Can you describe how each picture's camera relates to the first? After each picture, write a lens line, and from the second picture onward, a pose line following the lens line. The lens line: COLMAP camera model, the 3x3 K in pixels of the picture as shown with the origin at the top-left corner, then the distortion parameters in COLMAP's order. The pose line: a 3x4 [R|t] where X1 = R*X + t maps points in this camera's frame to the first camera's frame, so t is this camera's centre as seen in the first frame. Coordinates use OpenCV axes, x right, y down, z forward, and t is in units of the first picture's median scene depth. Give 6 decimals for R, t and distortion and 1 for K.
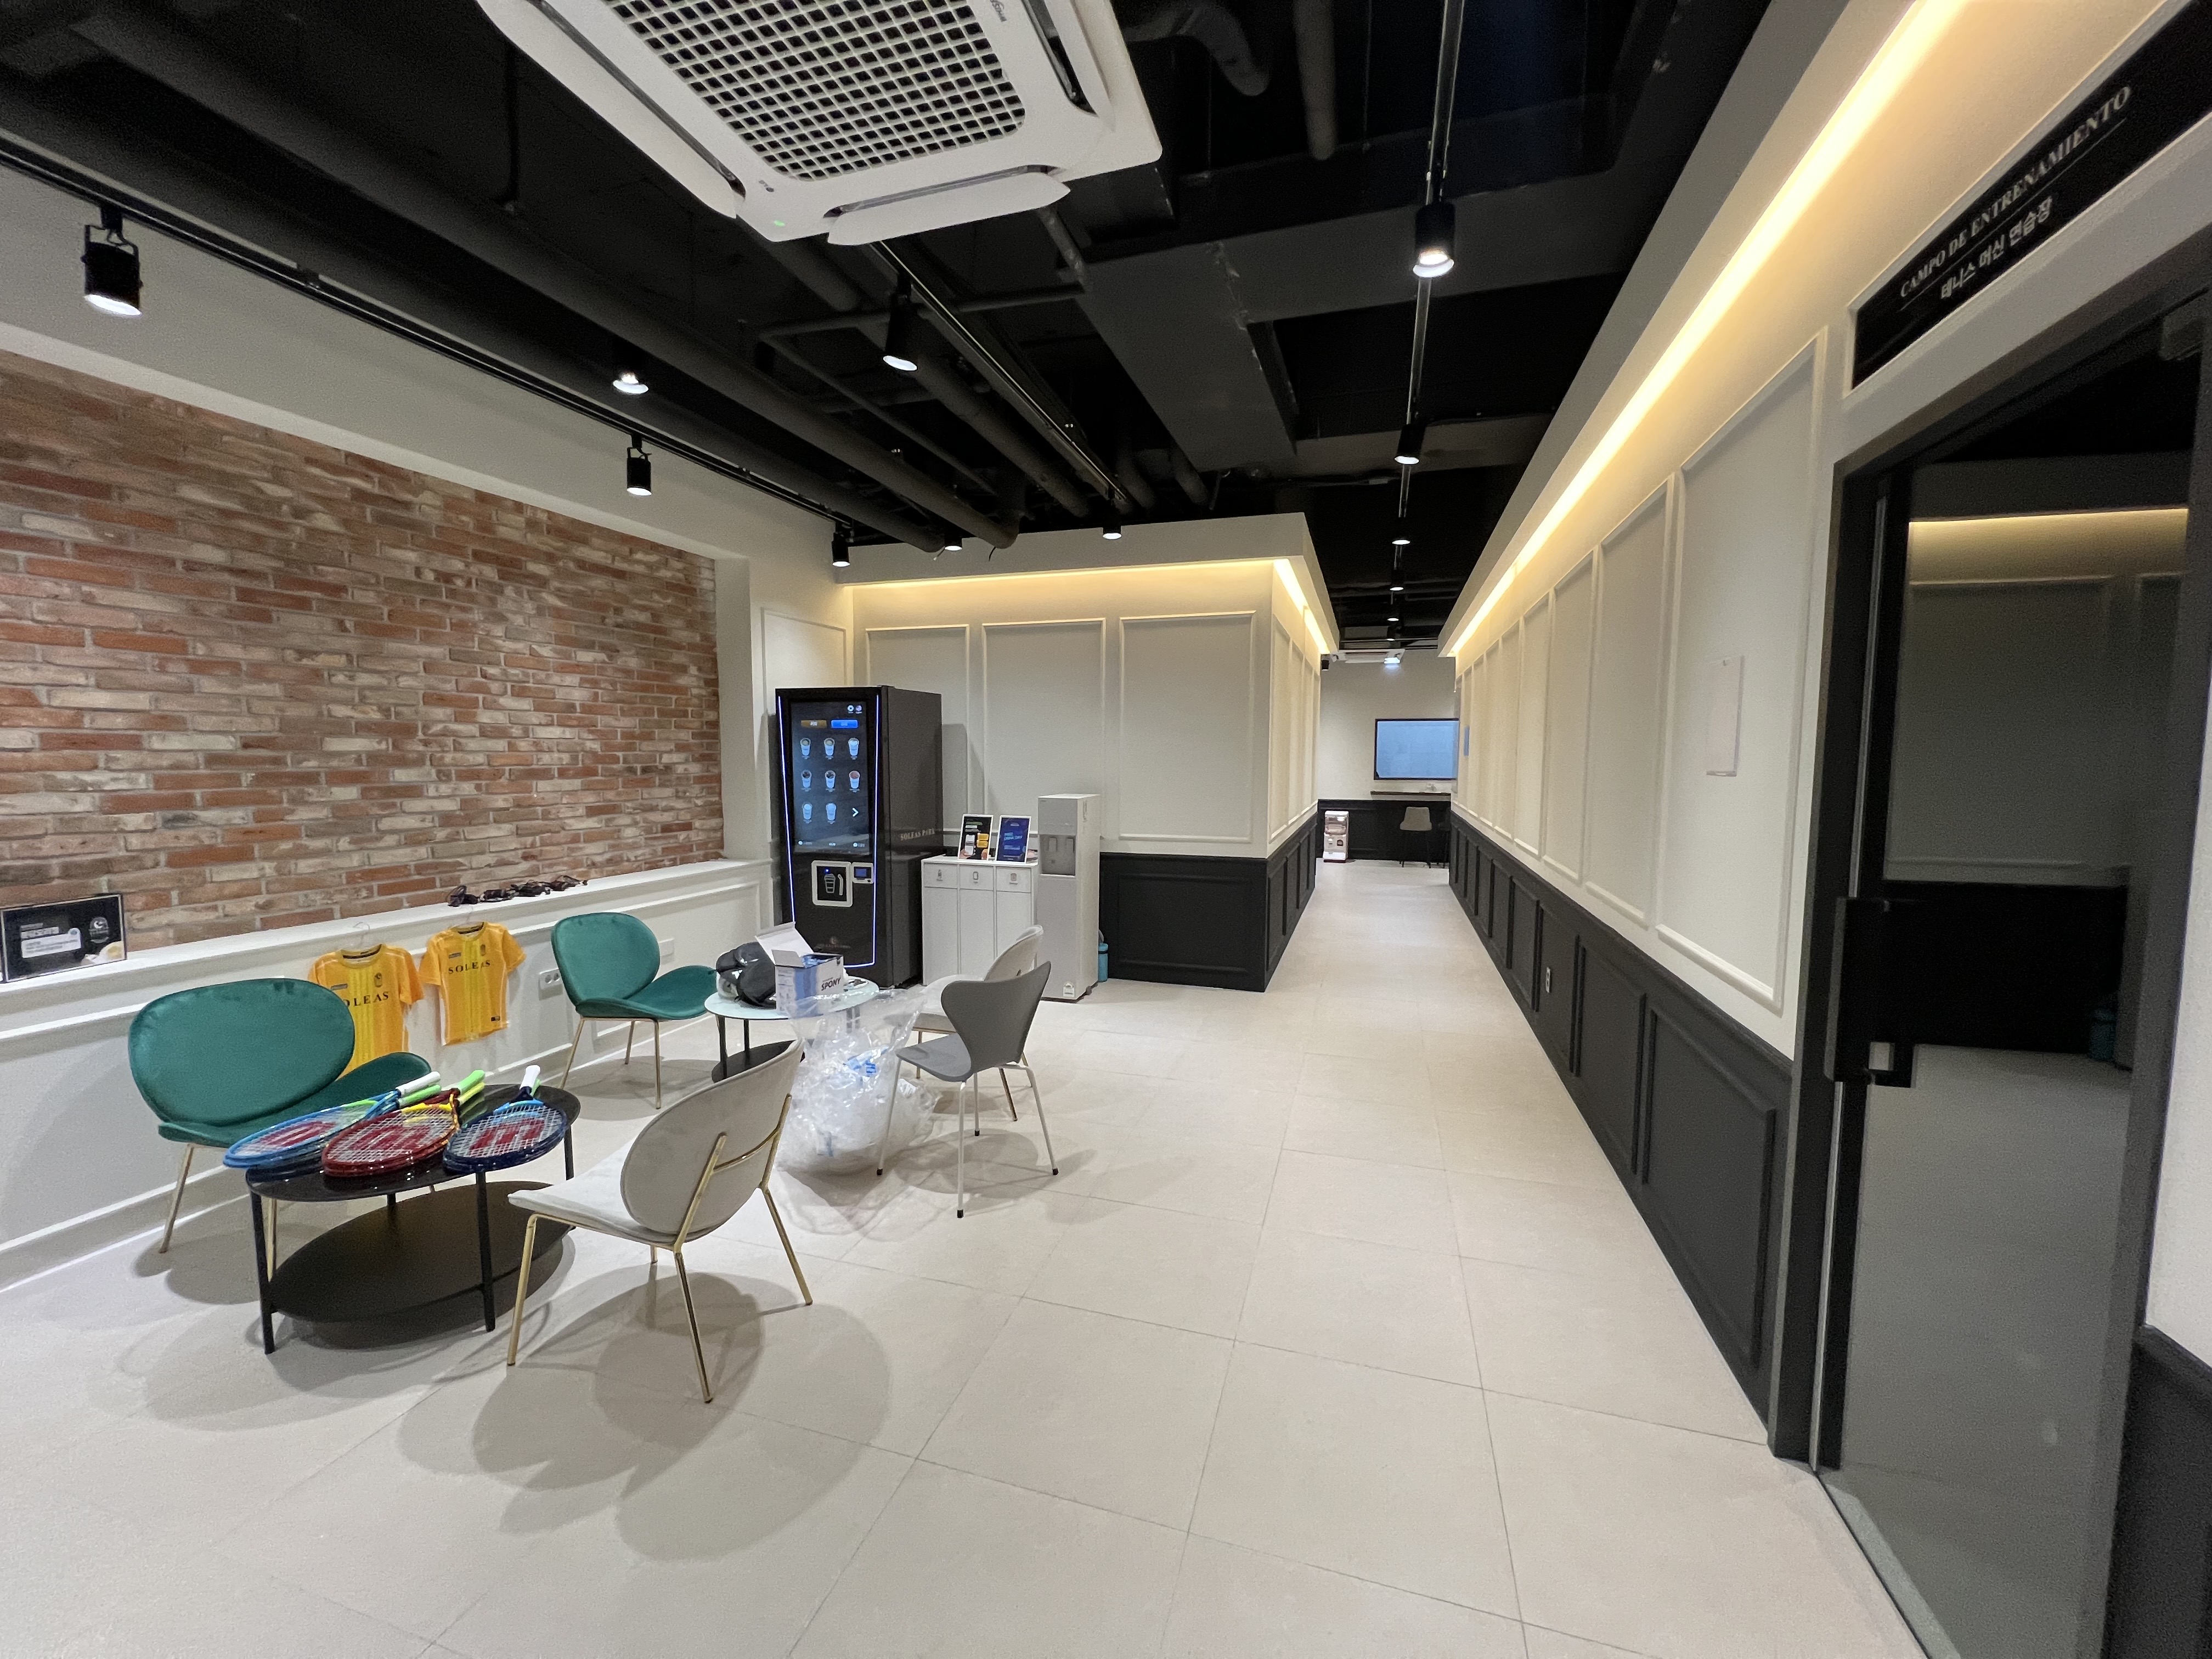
lens RADIAL K [[880.2, 0, 1102.5], [0, 880.2, 826.9], [0, 0, 1]] dist [-0.004909, 0.001306]
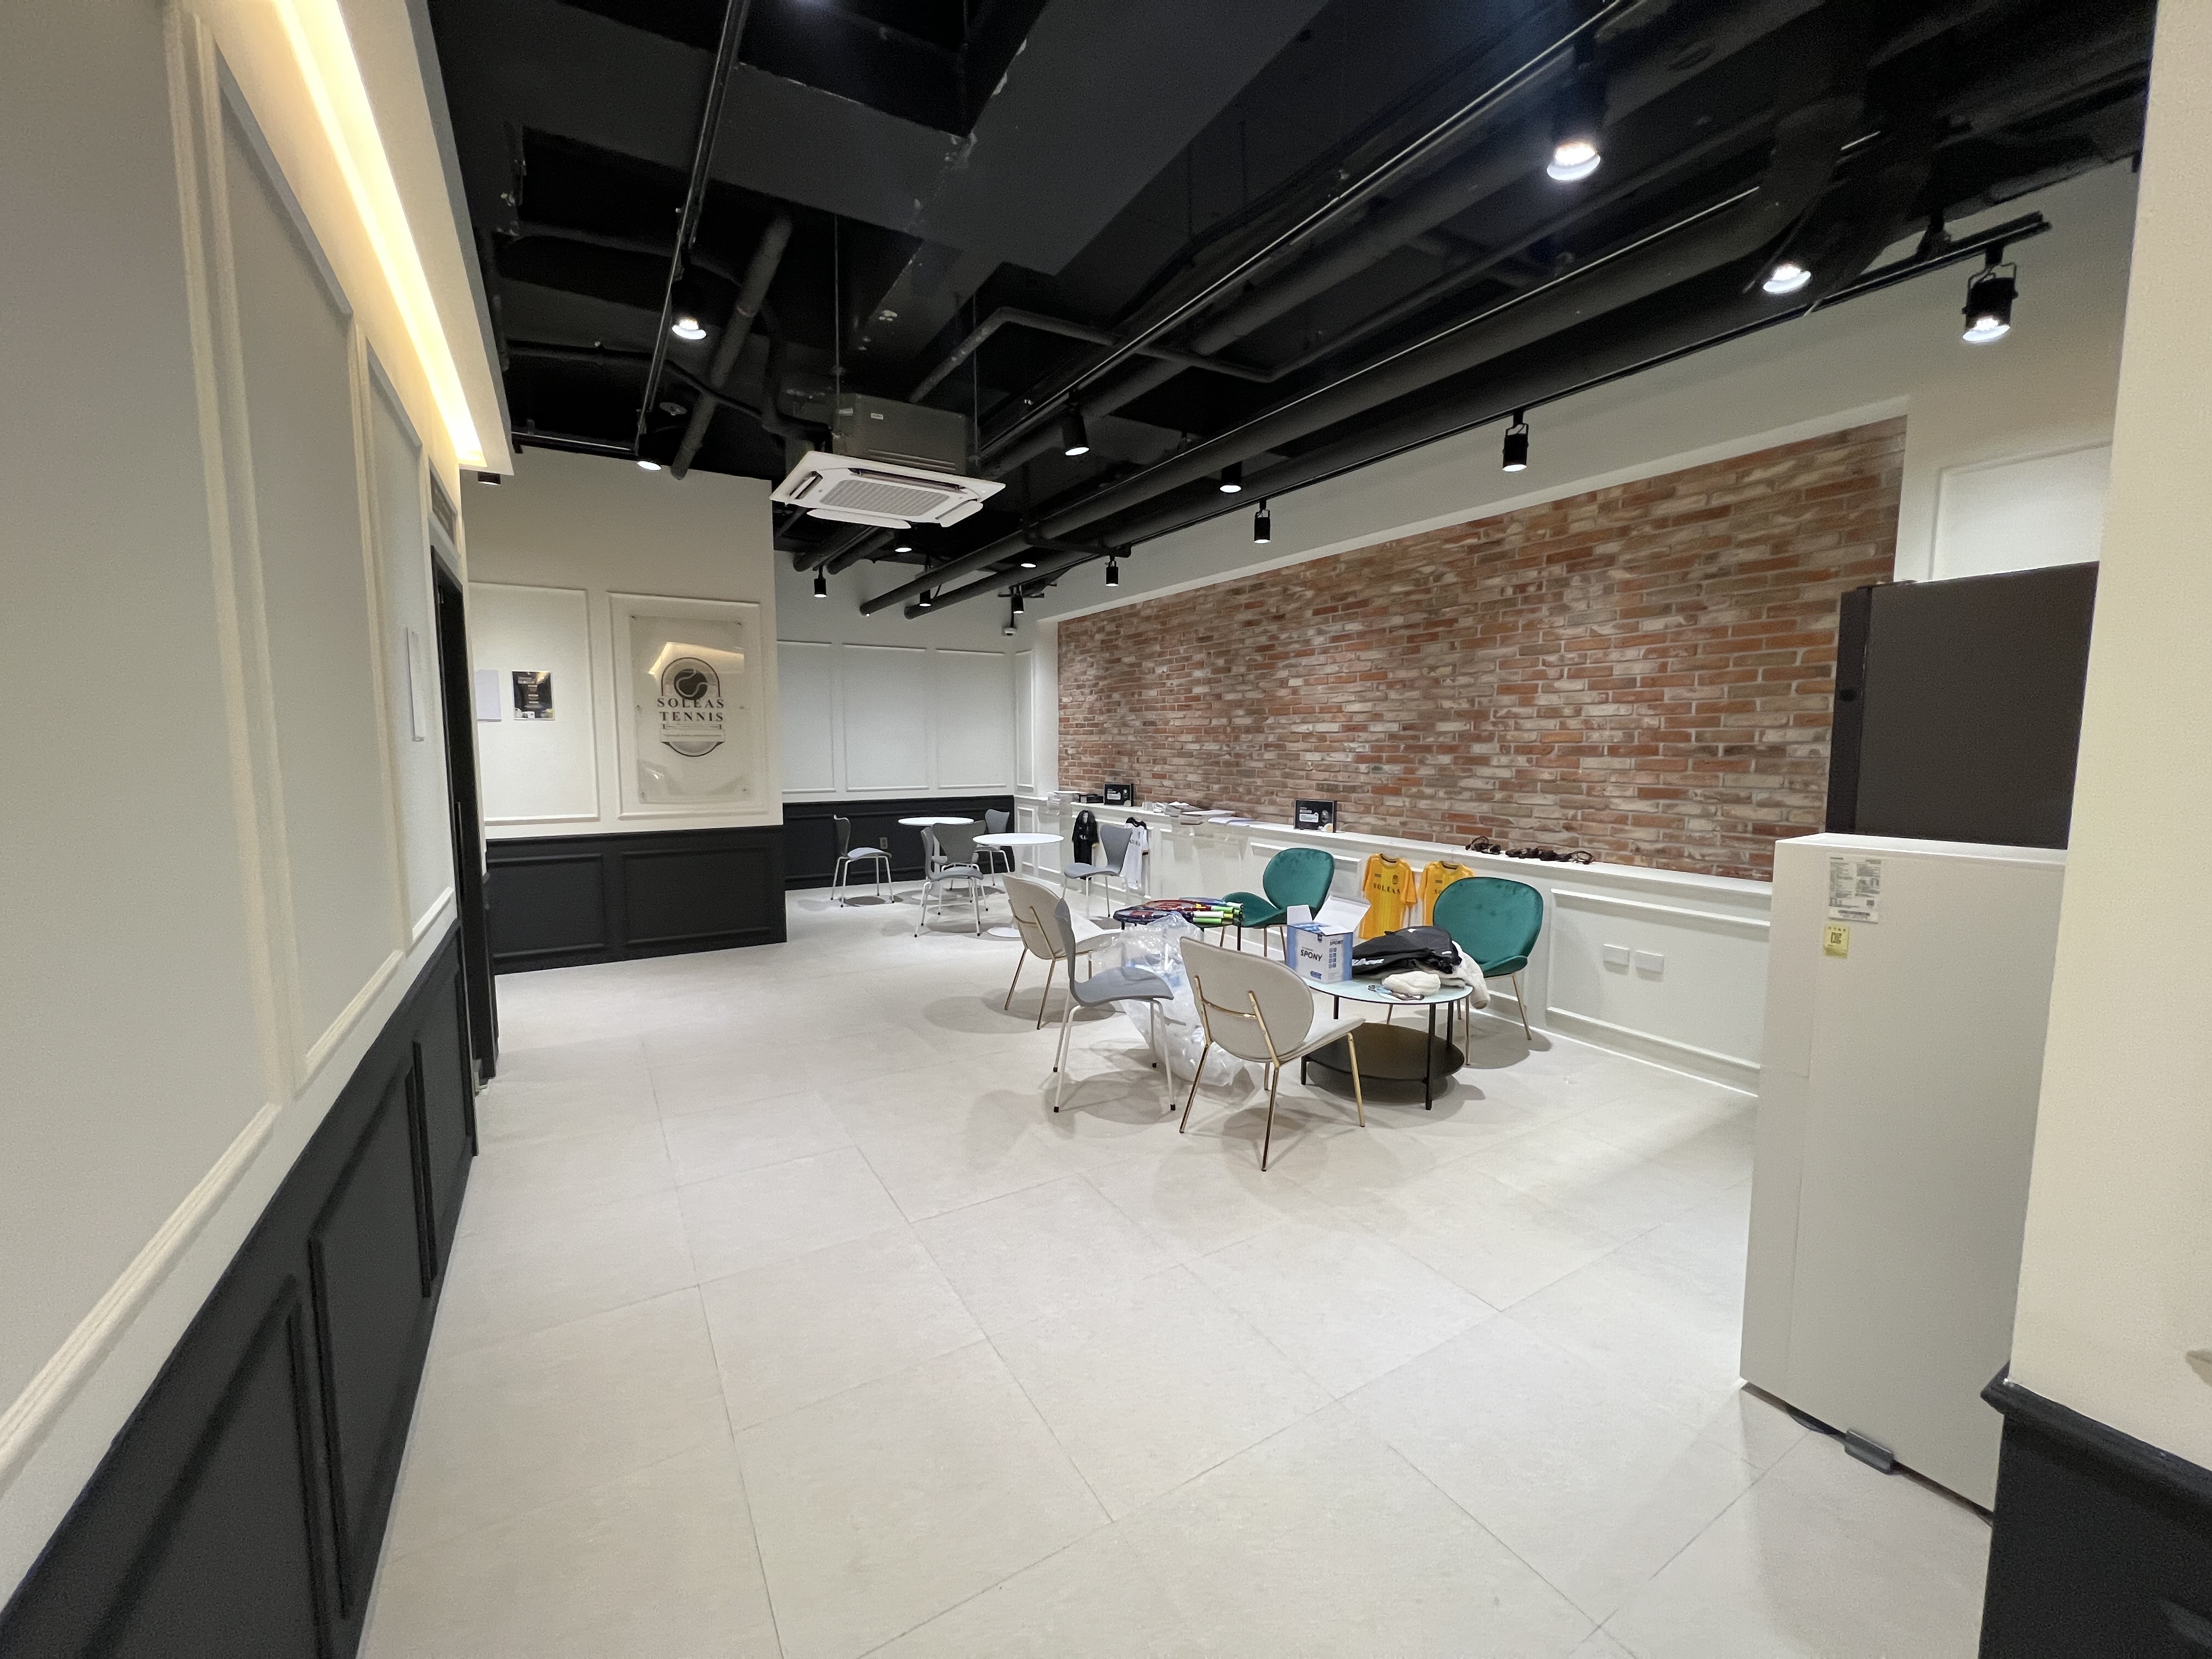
lens RADIAL K [[880.2, 0, 1102.5], [0, 880.2, 826.9], [0, 0, 1]] dist [-0.004909, 0.001306]
pose [[-0.669067, 0.071909, -0.739715, 0.559544], [-0.060897, 0.986657, 0.150995, -0.101525], [0.740703, 0.146072, -0.655761, 1.376550]]
